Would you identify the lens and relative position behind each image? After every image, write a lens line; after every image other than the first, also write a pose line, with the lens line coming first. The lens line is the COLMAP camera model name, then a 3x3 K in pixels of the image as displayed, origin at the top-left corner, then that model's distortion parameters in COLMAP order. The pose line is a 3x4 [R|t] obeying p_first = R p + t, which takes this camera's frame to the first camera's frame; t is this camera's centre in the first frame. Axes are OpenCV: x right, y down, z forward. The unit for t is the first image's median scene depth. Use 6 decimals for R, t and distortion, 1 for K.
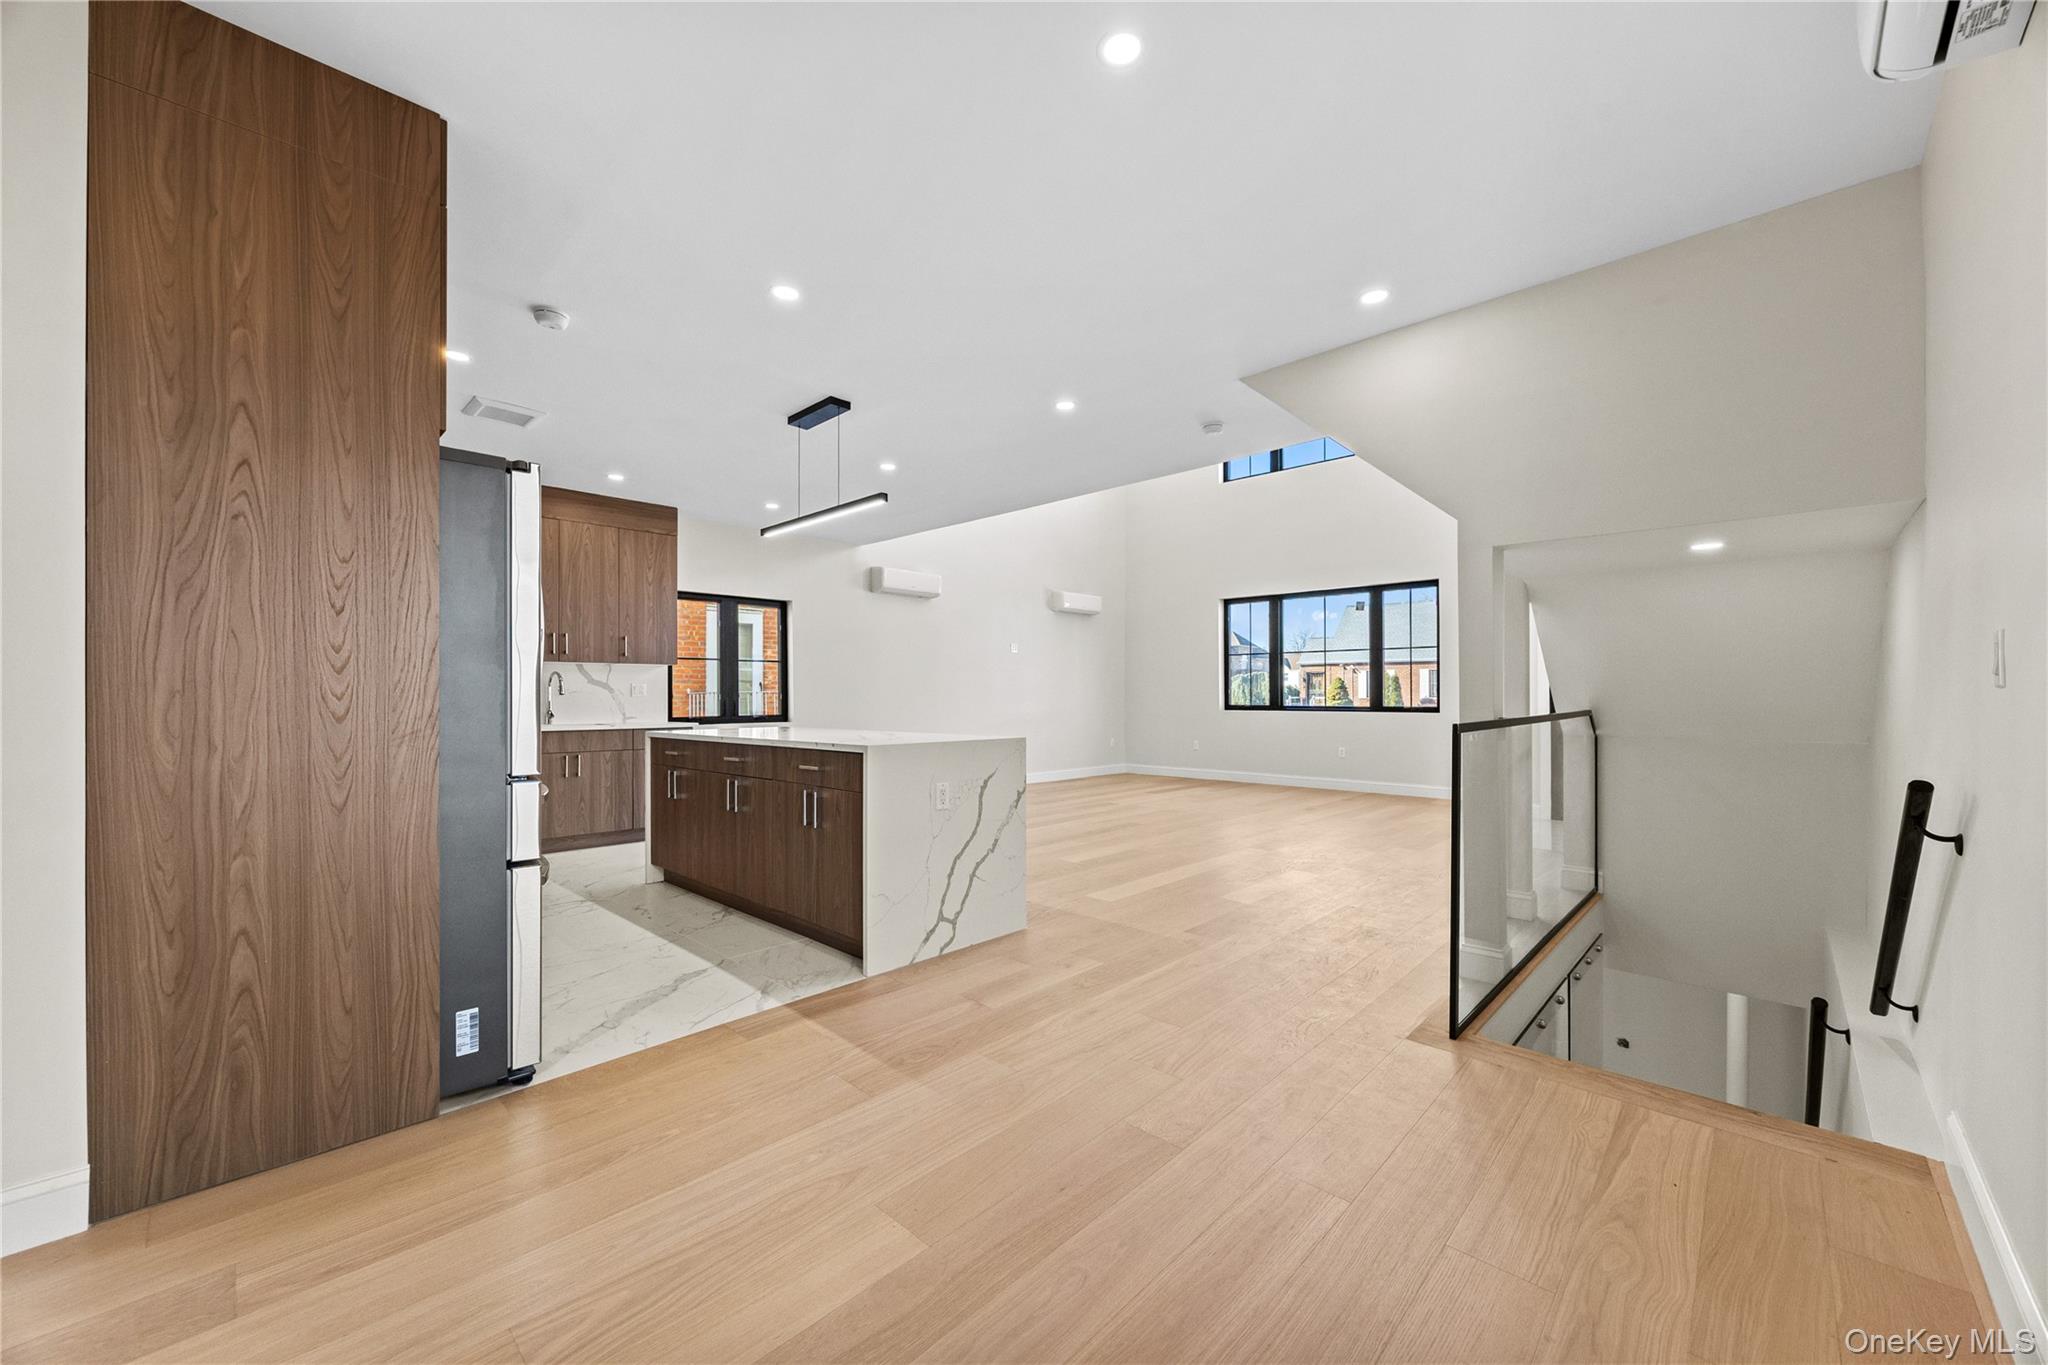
lens RADIAL K [[791.2, 0, 1028.0], [0, 791.2, 692.0], [0, 0, 1]] dist [0.001844, -0.000626]
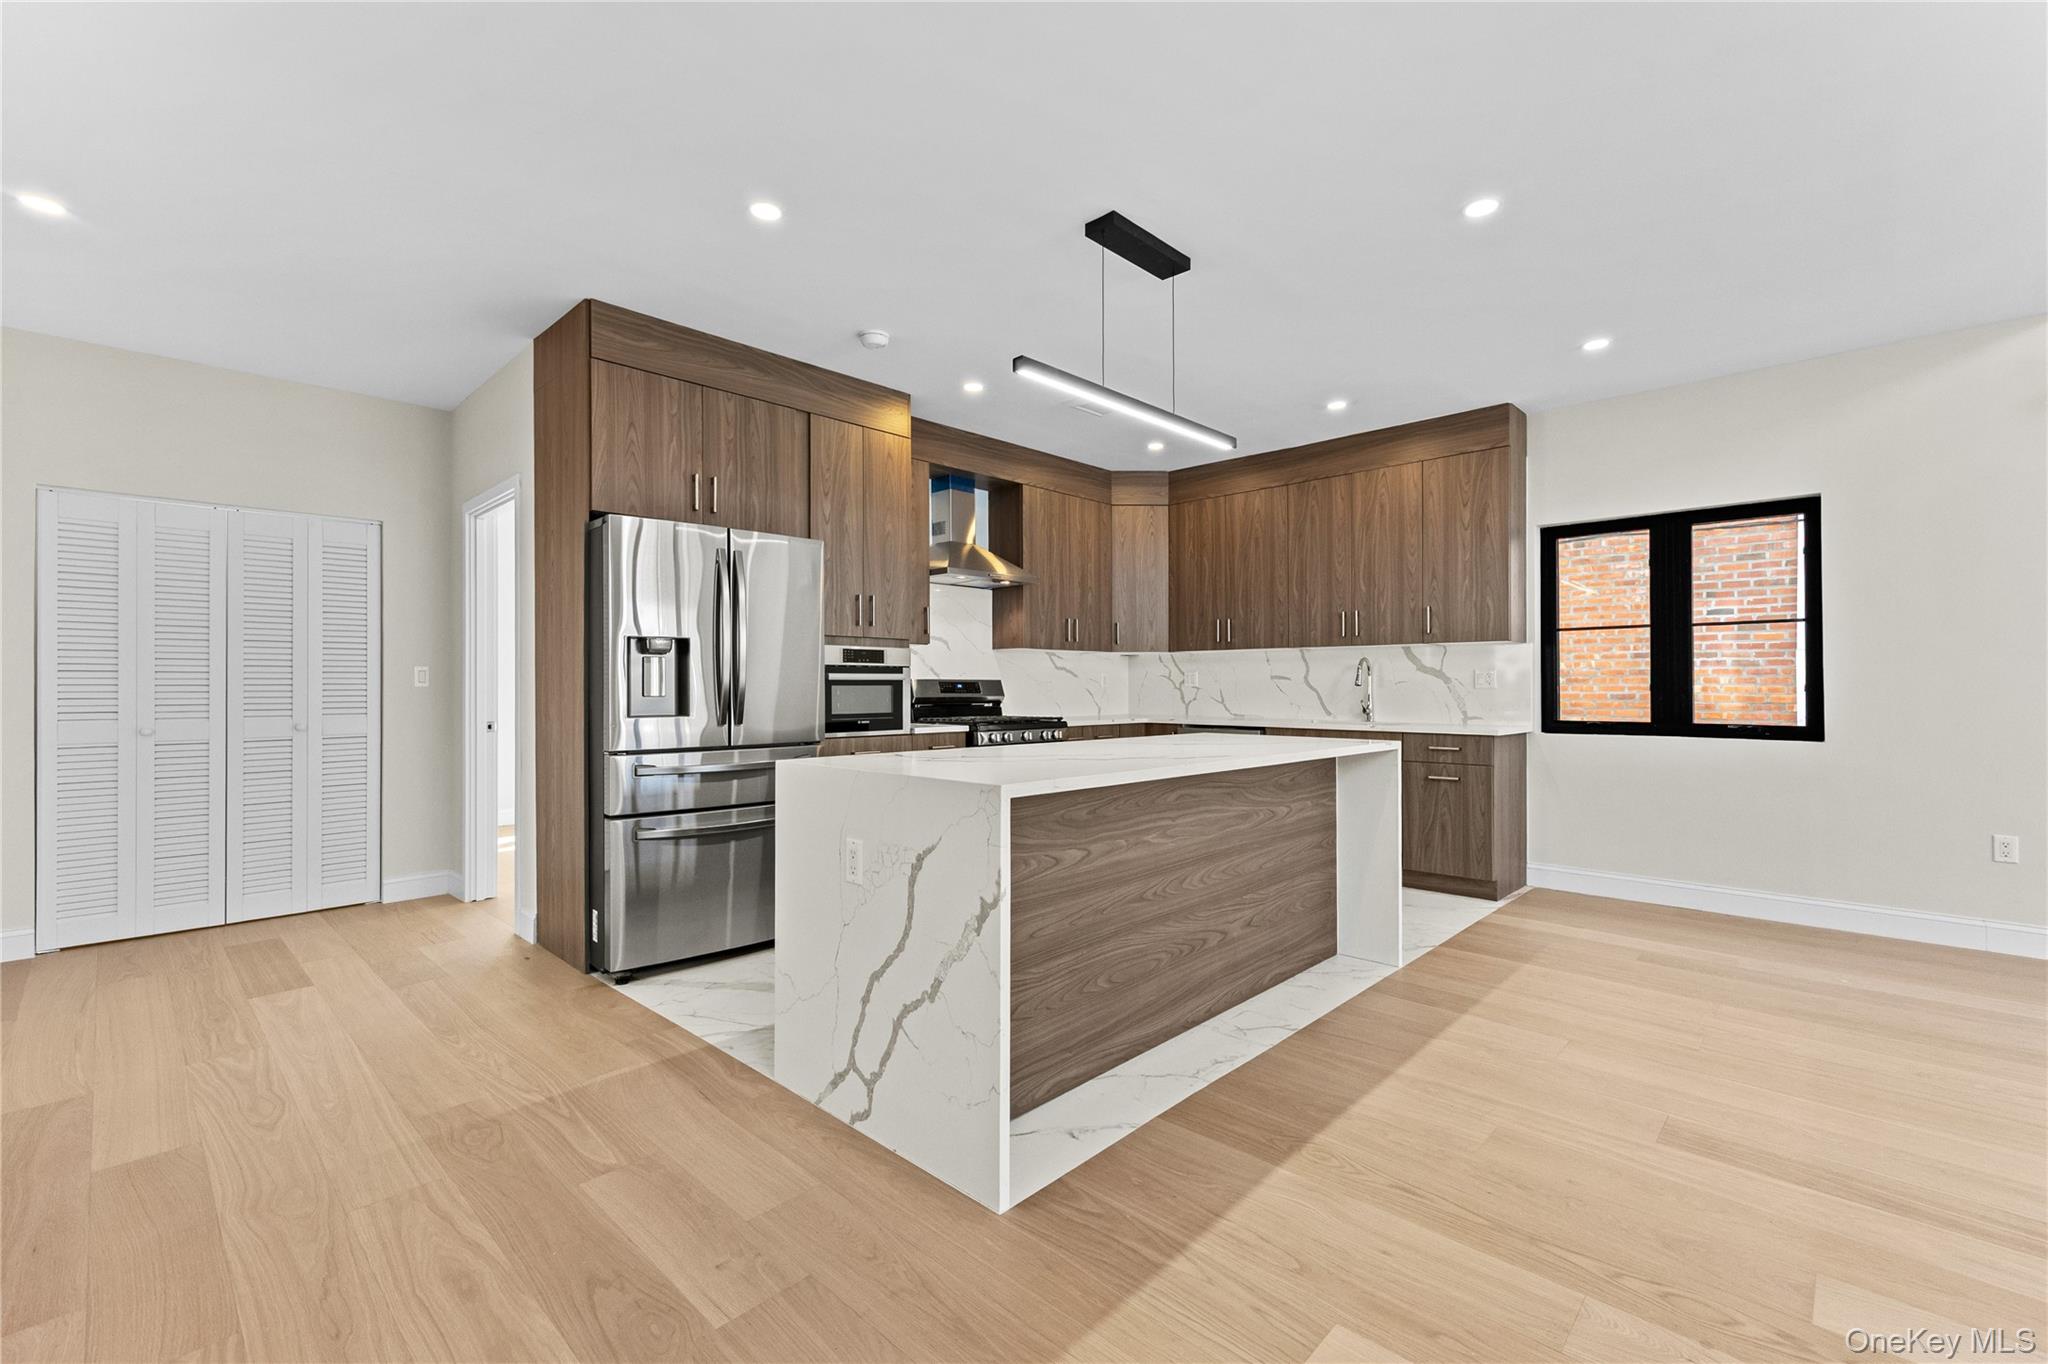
lens RADIAL K [[871.1, 0, 1015.7], [0, 871.1, 682.8], [0, 0, 1]] dist [0.007933, 0.000086]
pose [[-0.003970, -0.001484, -0.999991, 0.313305], [0.004869, 0.999987, -0.001504, -0.000343], [0.999980, -0.004875, -0.003962, 0.644200]]
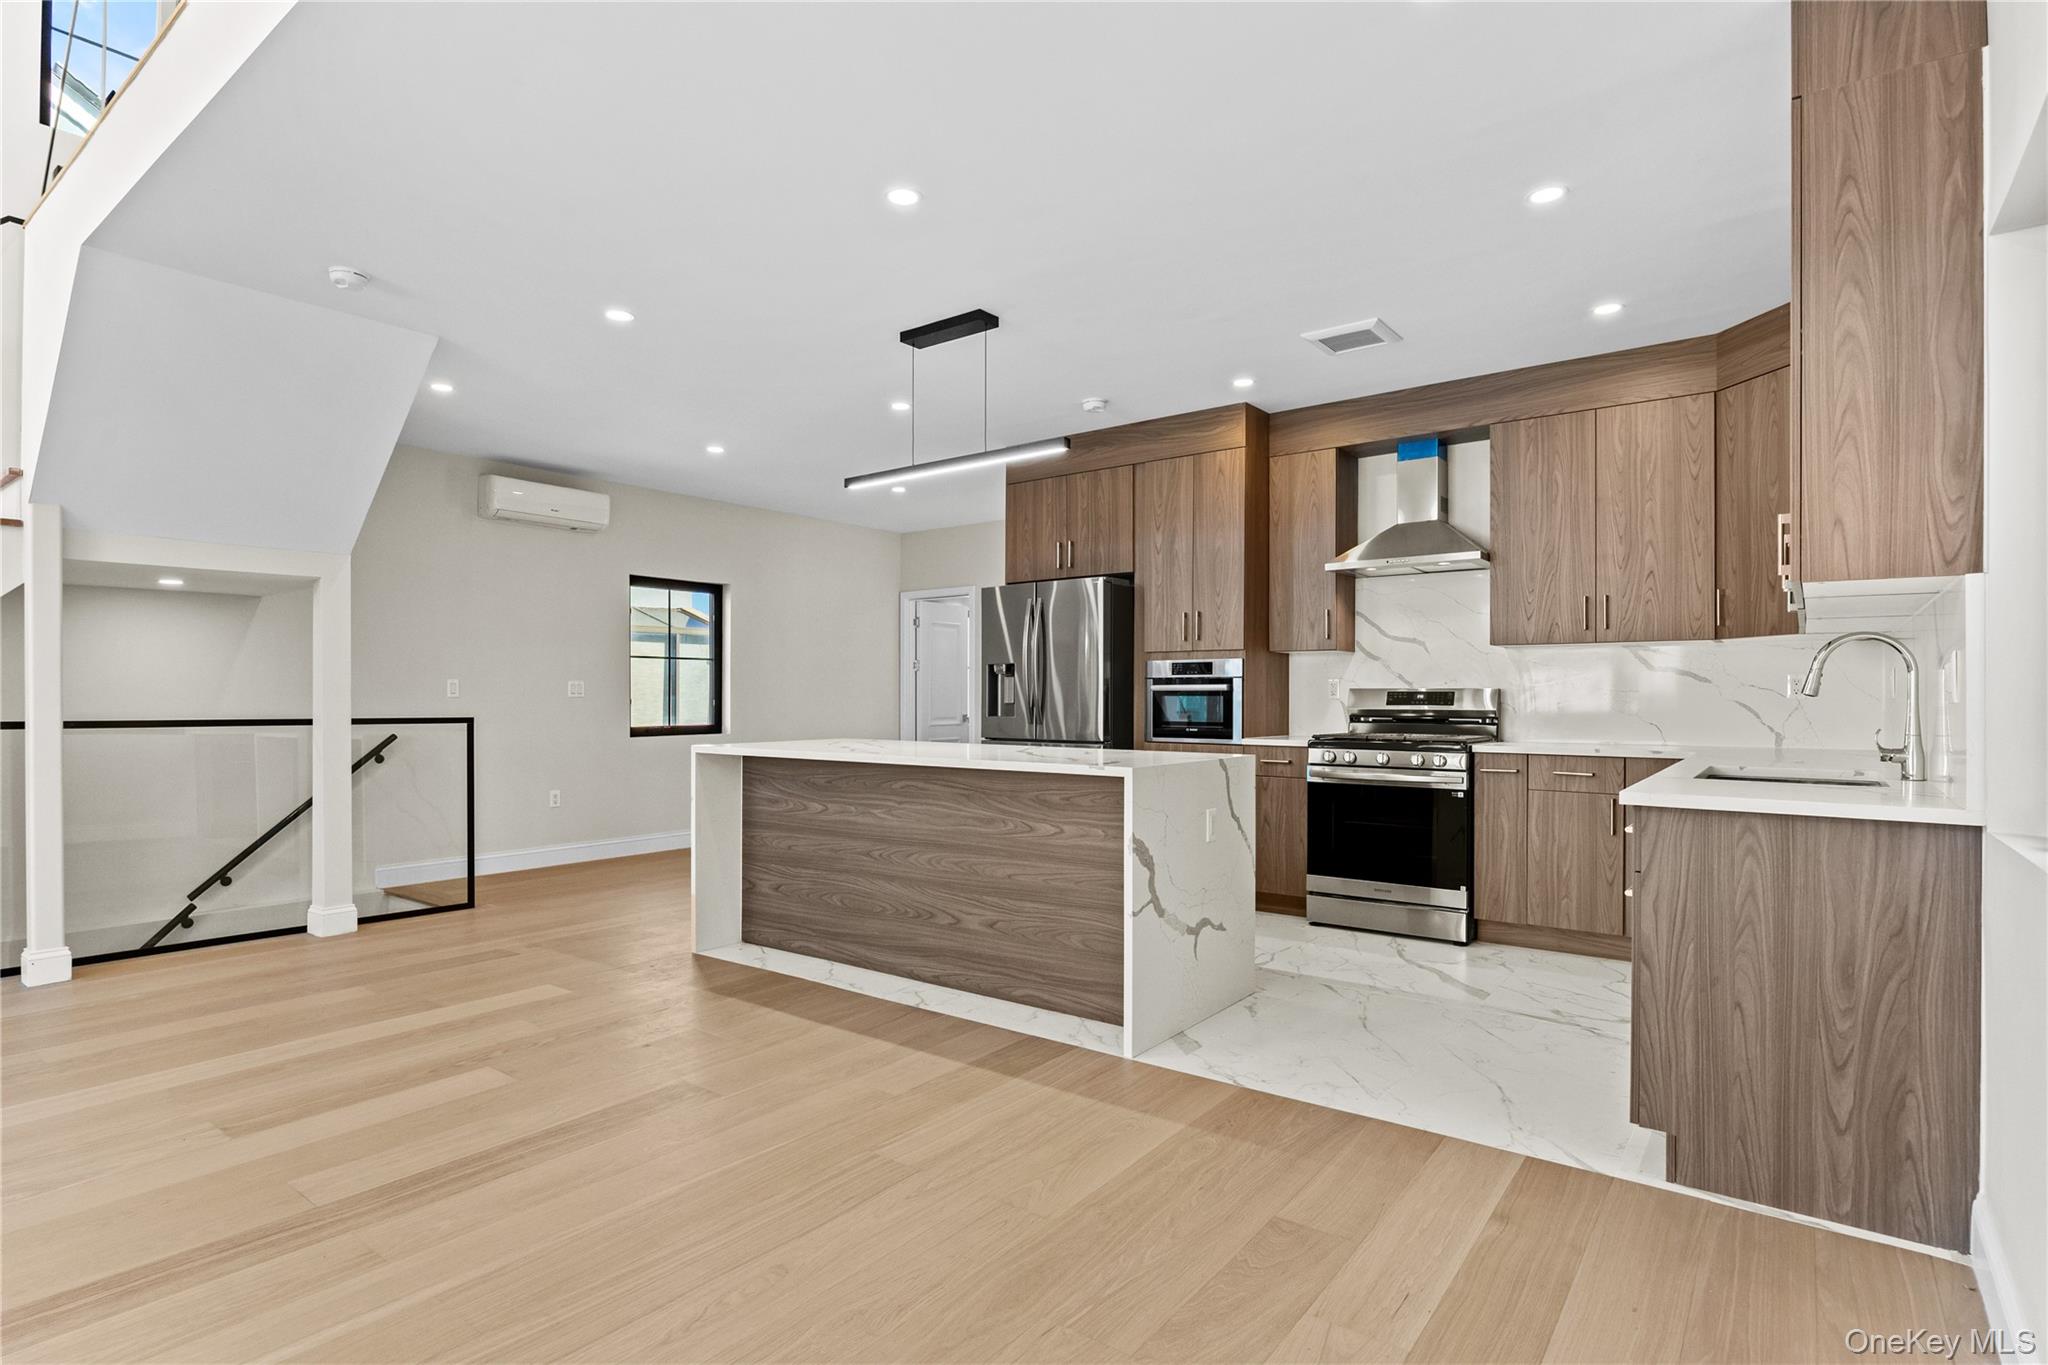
lens RADIAL K [[1049.7, 0, 1015.6], [0, 1049.7, 692.6], [0, 0, 1]] dist [-0.004567, -0.000228]
pose [[-0.994045, 0.002065, -0.108954, -0.157793], [0.002977, 0.999962, -0.008212, 0.004429], [0.108933, -0.008487, -0.994013, 1.440421]]
